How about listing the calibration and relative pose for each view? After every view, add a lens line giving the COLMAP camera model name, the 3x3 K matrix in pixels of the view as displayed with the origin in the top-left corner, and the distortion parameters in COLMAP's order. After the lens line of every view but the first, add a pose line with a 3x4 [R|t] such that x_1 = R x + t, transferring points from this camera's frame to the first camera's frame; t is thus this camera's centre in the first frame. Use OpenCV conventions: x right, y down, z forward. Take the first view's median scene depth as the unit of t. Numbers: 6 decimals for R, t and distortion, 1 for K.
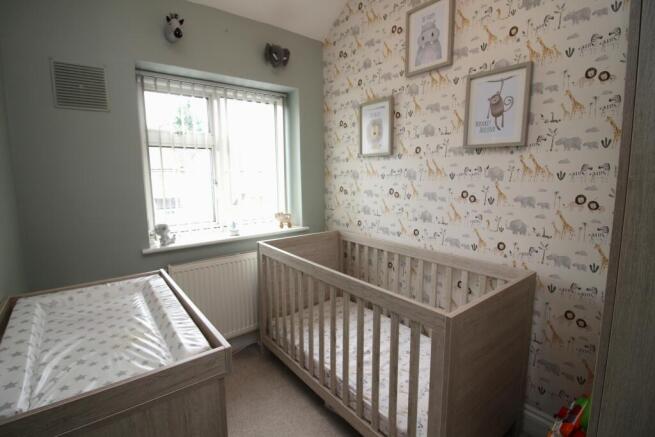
lens RADIAL K [[308.1, 0, 327.5], [0, 308.1, 218.5], [0, 0, 1]] dist [0.001404, -0.013653]
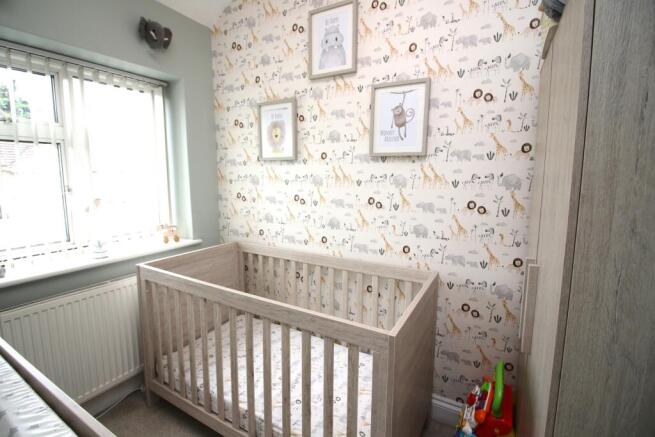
lens RADIAL K [[308.1, 0, 327.5], [0, 308.1, 218.5], [0, 0, 1]] dist [0.001404, -0.013653]
pose [[0.931249, -0.038037, 0.362393, -0.057684], [0.041114, 0.999154, -0.000779, -0.022798], [-0.362056, 0.015625, 0.932025, 0.091546]]
